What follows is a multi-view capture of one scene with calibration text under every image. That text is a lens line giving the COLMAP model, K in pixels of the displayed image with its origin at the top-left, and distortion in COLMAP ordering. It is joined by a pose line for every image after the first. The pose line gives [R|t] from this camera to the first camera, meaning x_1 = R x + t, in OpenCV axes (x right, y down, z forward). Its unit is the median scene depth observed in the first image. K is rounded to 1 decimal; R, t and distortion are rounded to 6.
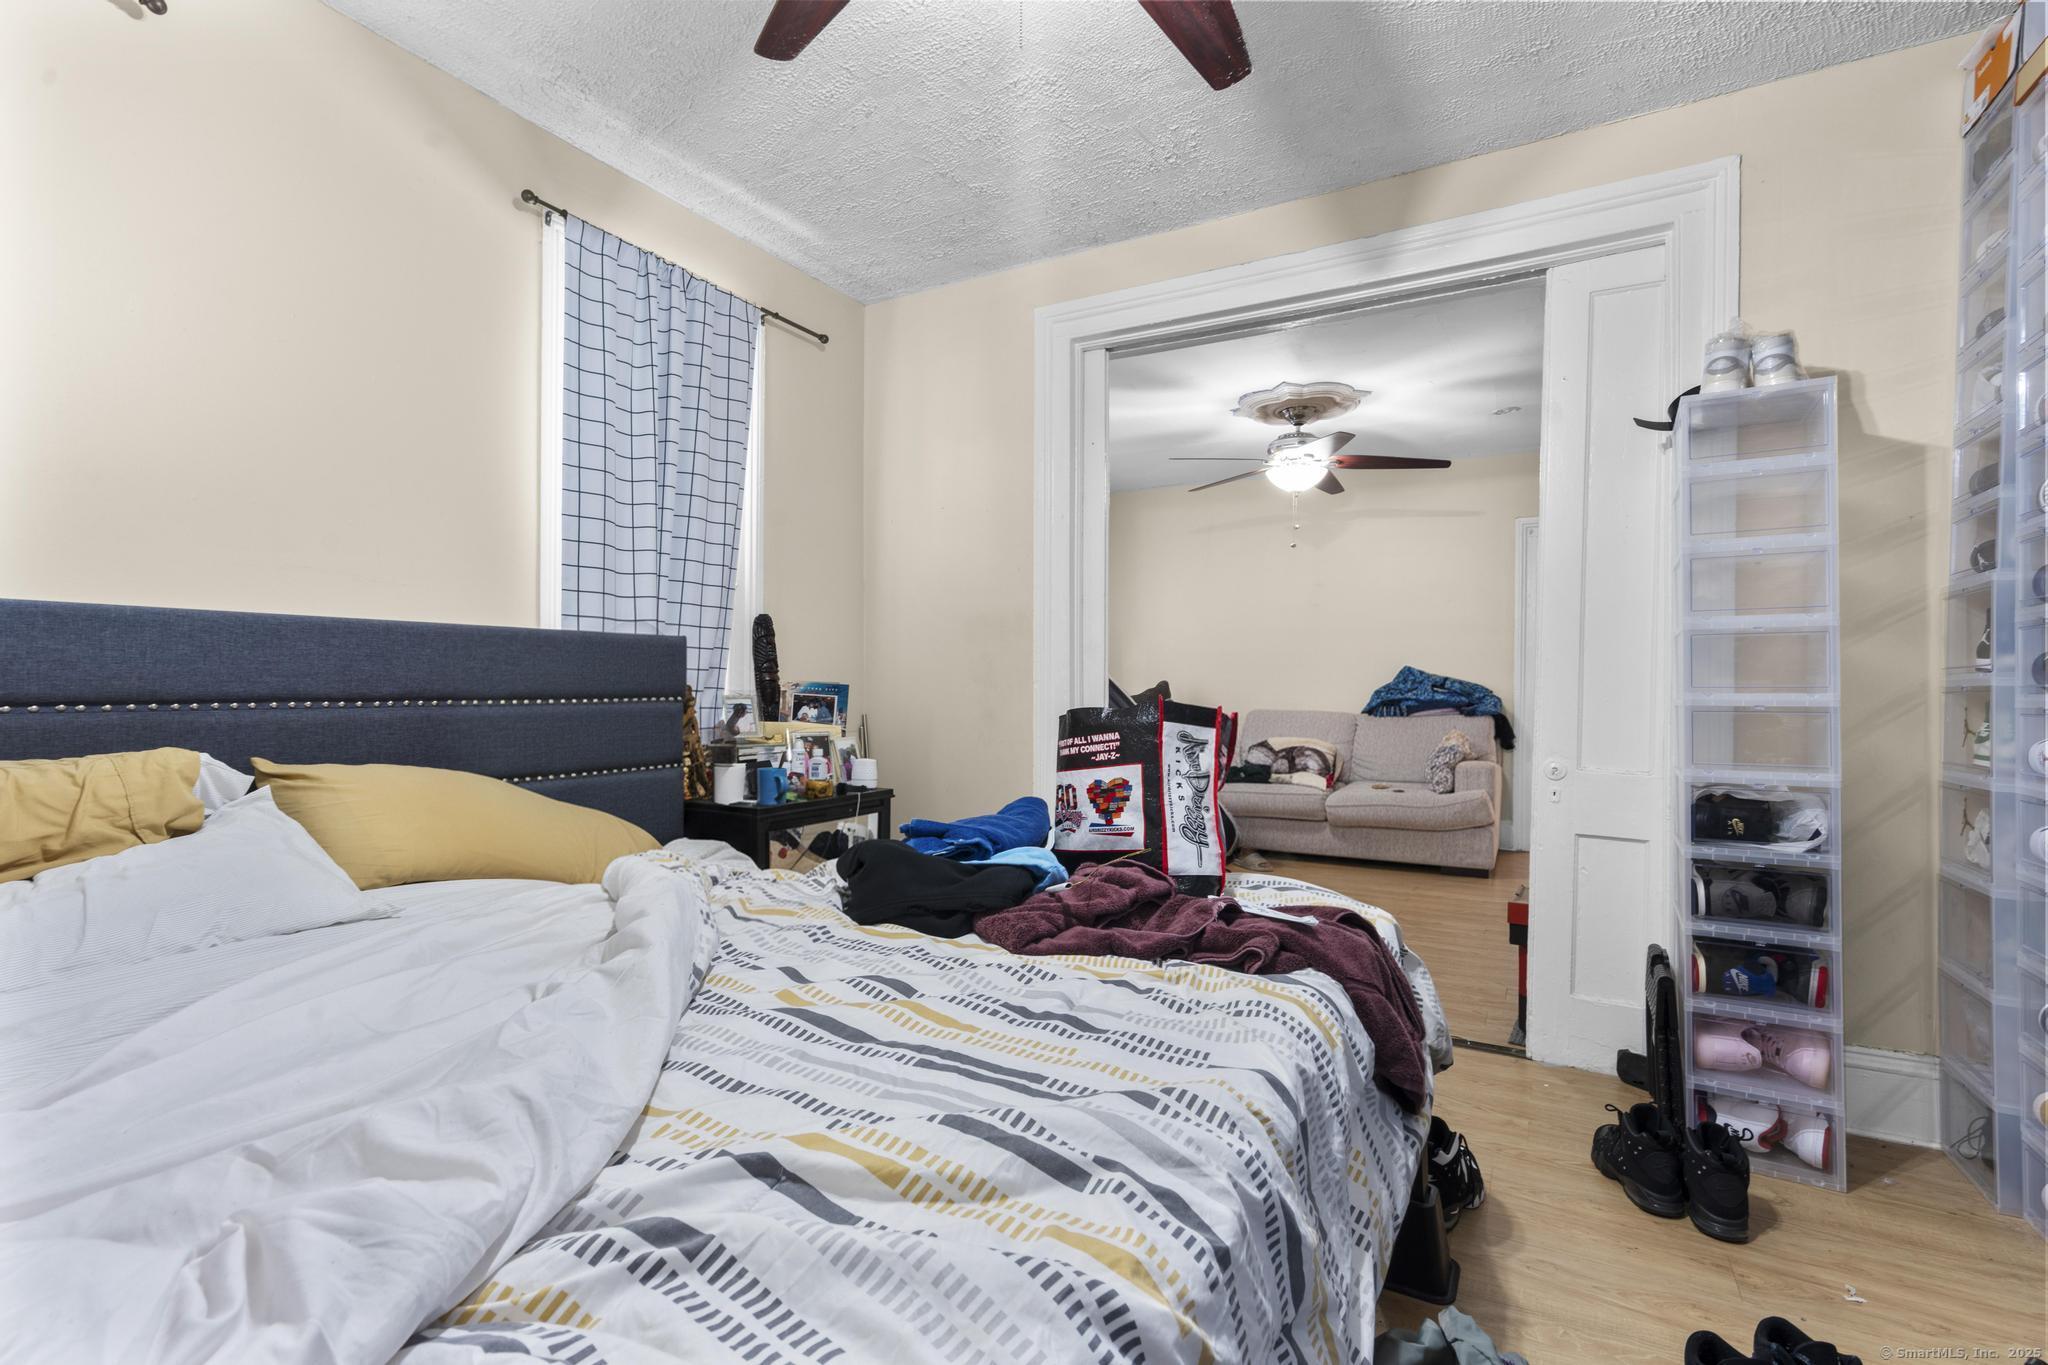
lens RADIAL K [[936.8, 0, 1021.3], [0, 936.8, 687.4], [0, 0, 1]] dist [-0.003058, -0.000066]
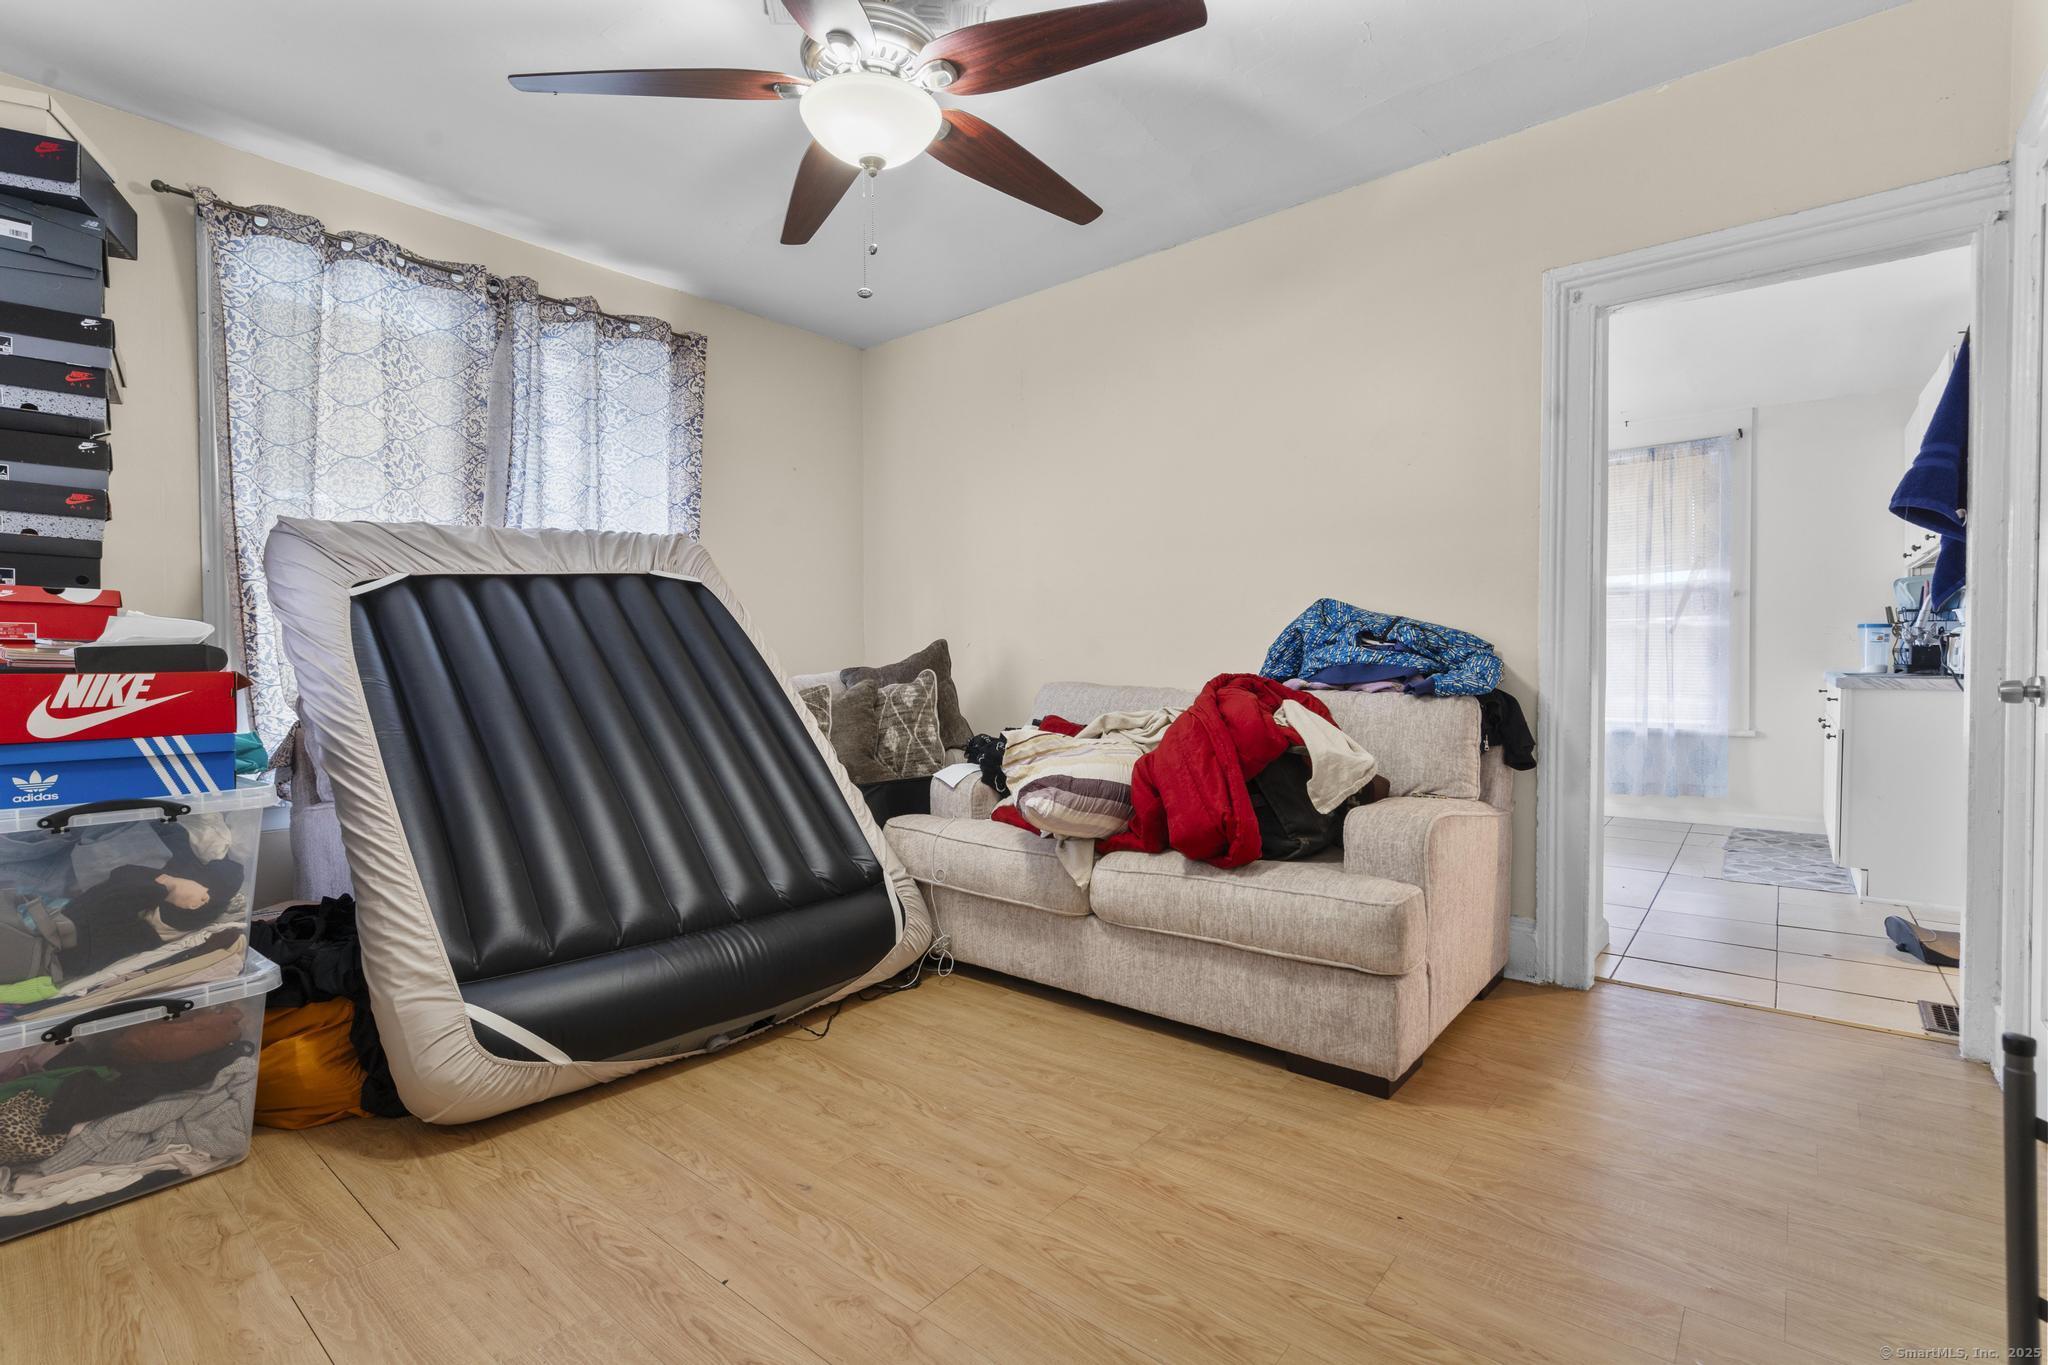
lens RADIAL K [[936.8, 0, 1024.3], [0, 936.8, 679.2], [0, 0, 1]] dist [-0.003058, -0.000066]
pose [[0.983071, -0.008289, -0.183038, 0.360526], [0.009712, 0.999929, 0.006879, 0.016277], [0.182968, -0.008540, 0.983082, 0.496627]]
